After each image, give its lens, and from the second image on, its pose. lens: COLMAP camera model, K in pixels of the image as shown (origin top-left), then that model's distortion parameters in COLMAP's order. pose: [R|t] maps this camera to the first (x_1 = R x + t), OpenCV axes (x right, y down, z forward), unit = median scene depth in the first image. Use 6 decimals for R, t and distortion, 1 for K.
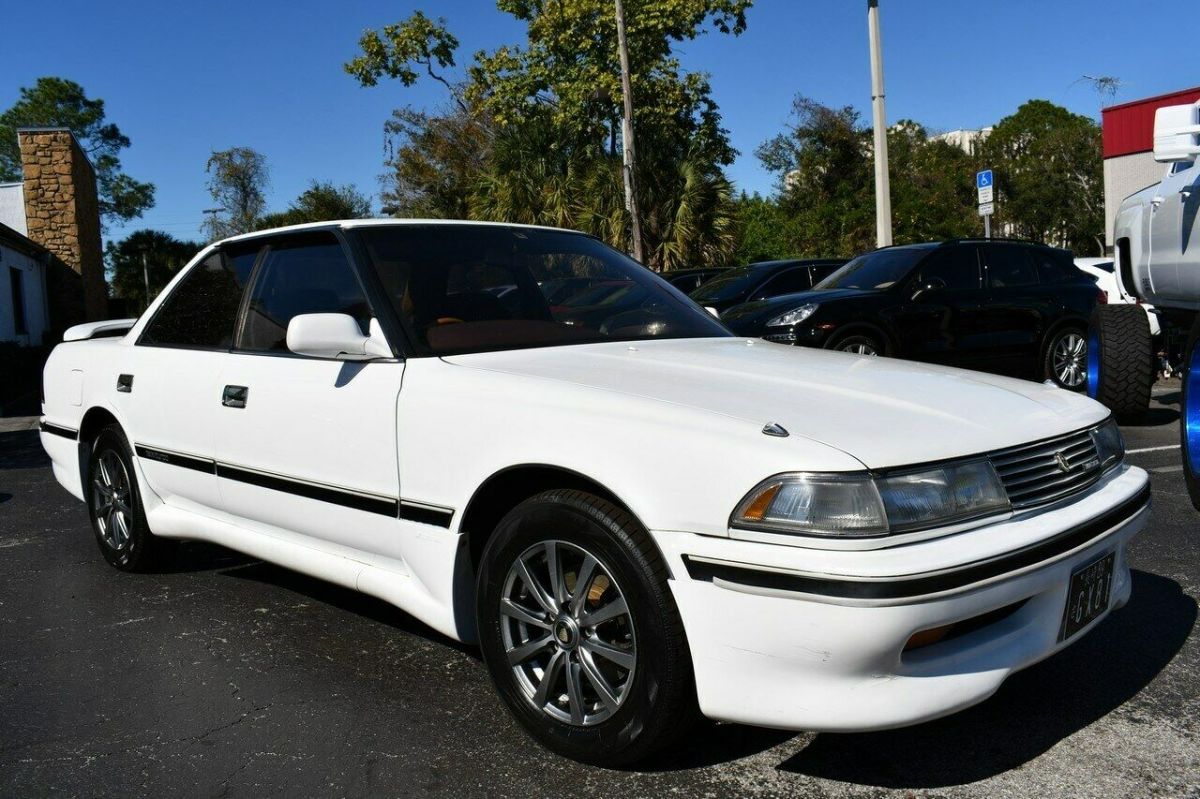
lens RADIAL K [[1021.3, 0, 595.2], [0, 1021.3, 417.7], [0, 0, 1]] dist [-0.085029, 0.008332]
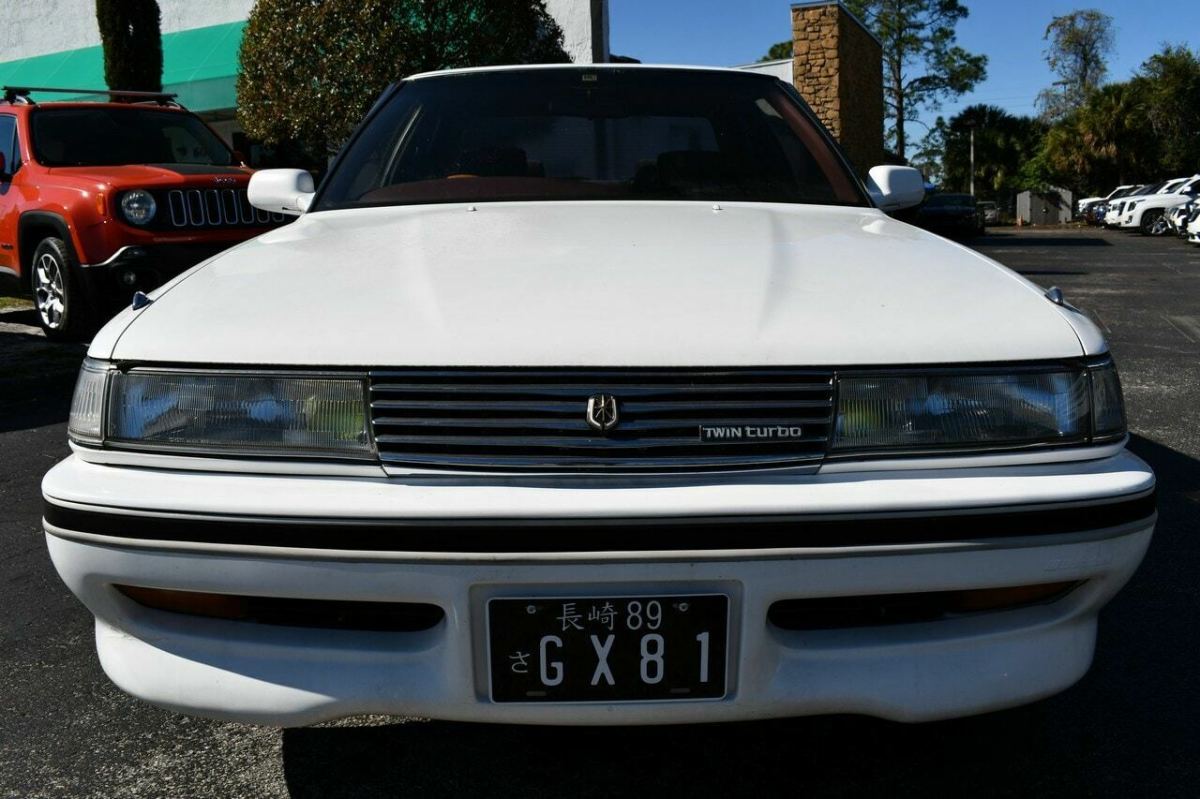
lens RADIAL K [[1072.4, 0, 606.2], [0, 1072.4, 404.8], [0, 0, 1]] dist [-0.086096, 0.012753]
pose [[0.722328, 0.141023, -0.677019, 0.070040], [-0.077000, 0.989300, 0.123918, -0.002789], [0.687251, -0.037380, 0.725458, 0.045241]]
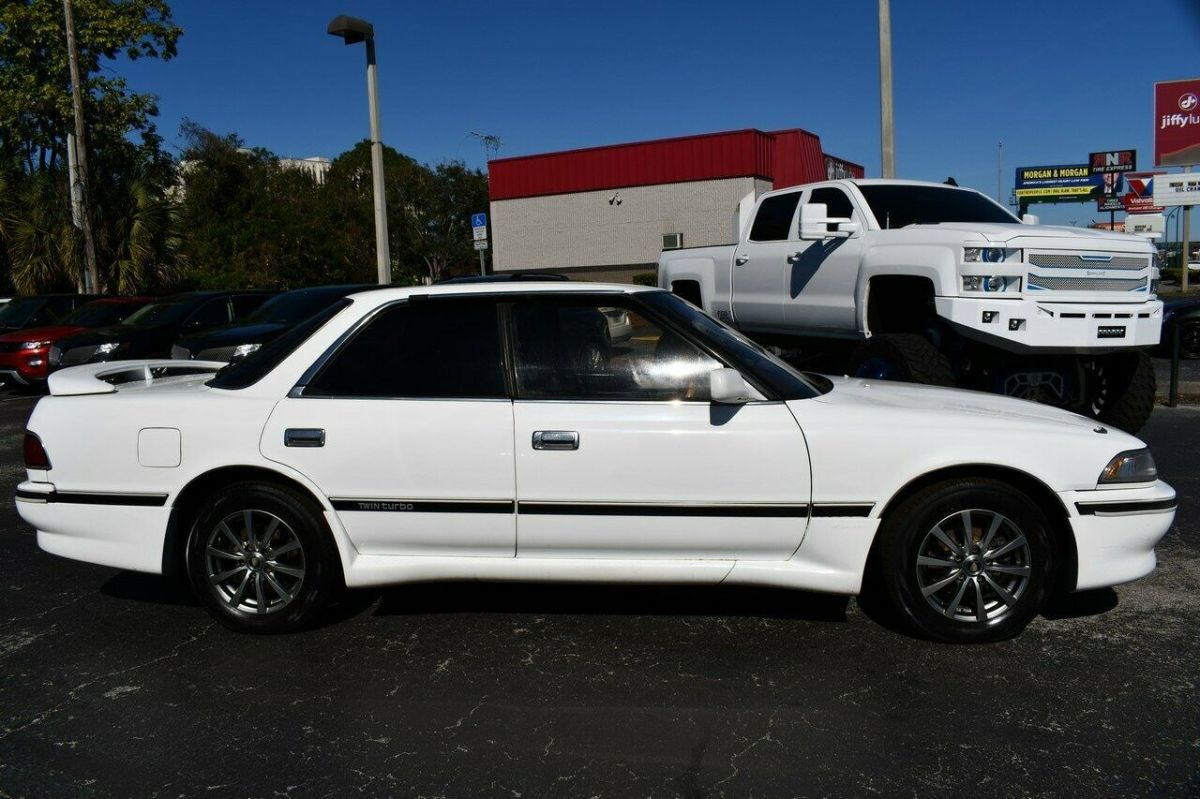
lens RADIAL K [[925.2, 0, 604.1], [0, 925.2, 406.5], [0, 0, 1]] dist [-0.094754, 0.010859]
pose [[0.788908, -0.056472, 0.611911, -0.102776], [0.063992, 0.997904, 0.009593, -0.007041], [-0.611170, 0.031589, 0.790869, 0.016300]]
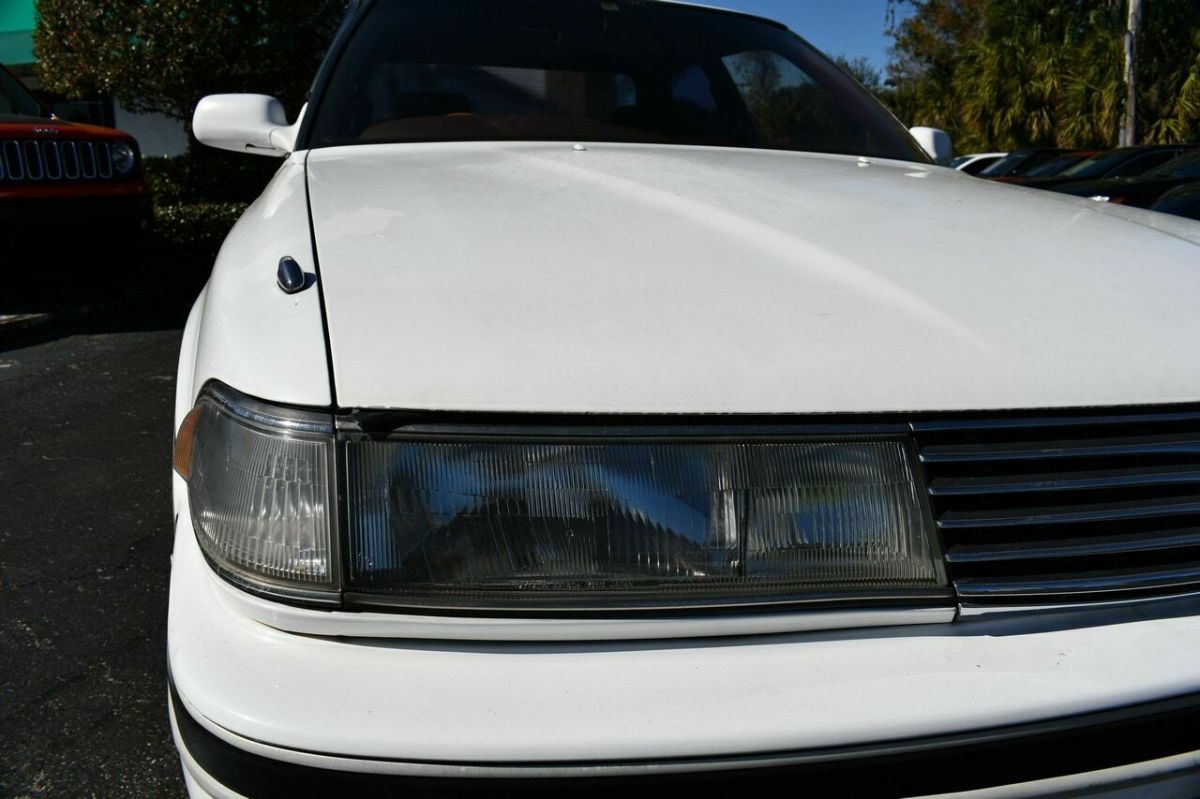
lens RADIAL K [[925.2, 0, 604.1], [0, 925.2, 406.5], [0, 0, 1]] dist [-0.094754, 0.010859]
pose [[0.875081, 0.155877, -0.458188, 0.032415], [-0.091530, 0.982932, 0.159587, -0.000589], [0.475243, -0.097713, 0.874412, 0.051003]]
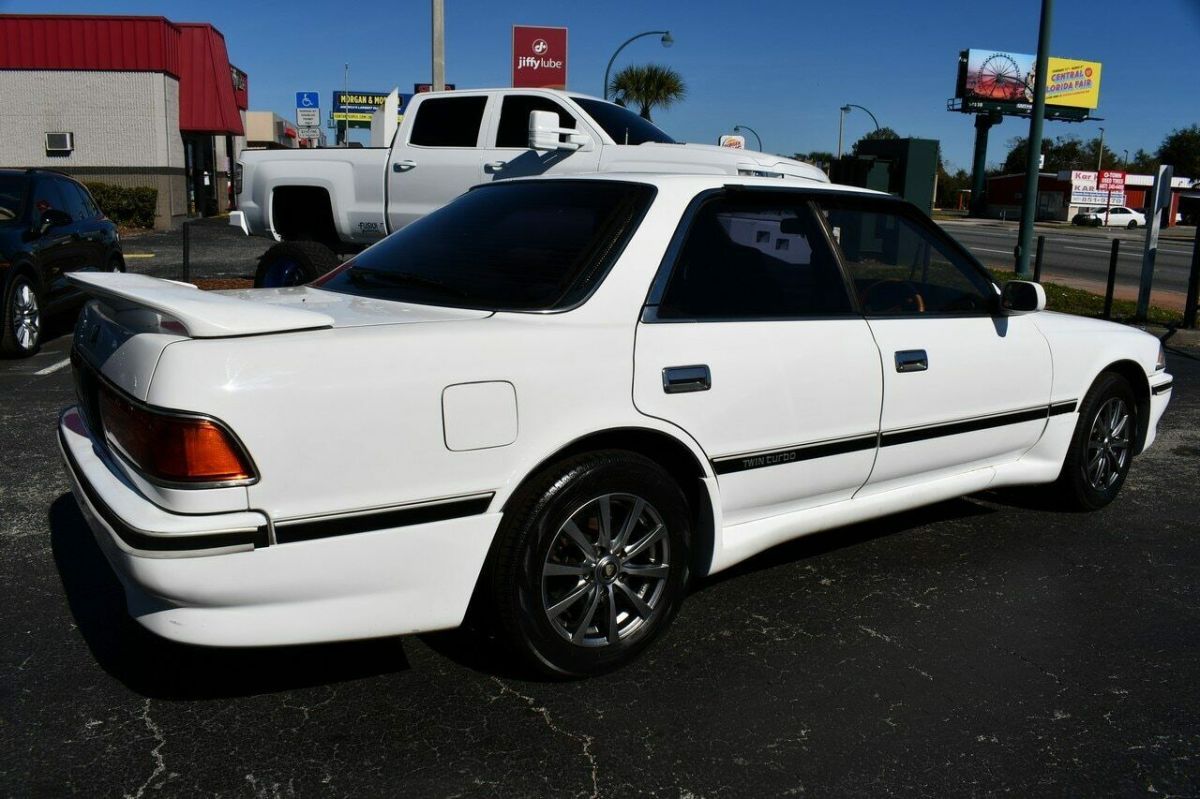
lens RADIAL K [[925.2, 0, 604.1], [0, 925.2, 406.5], [0, 0, 1]] dist [-0.094754, 0.010859]
pose [[0.191156, -0.160075, 0.968419, -0.143556], [0.077839, 0.985977, 0.147613, -0.014757], [-0.978468, 0.047164, 0.200936, 0.122741]]
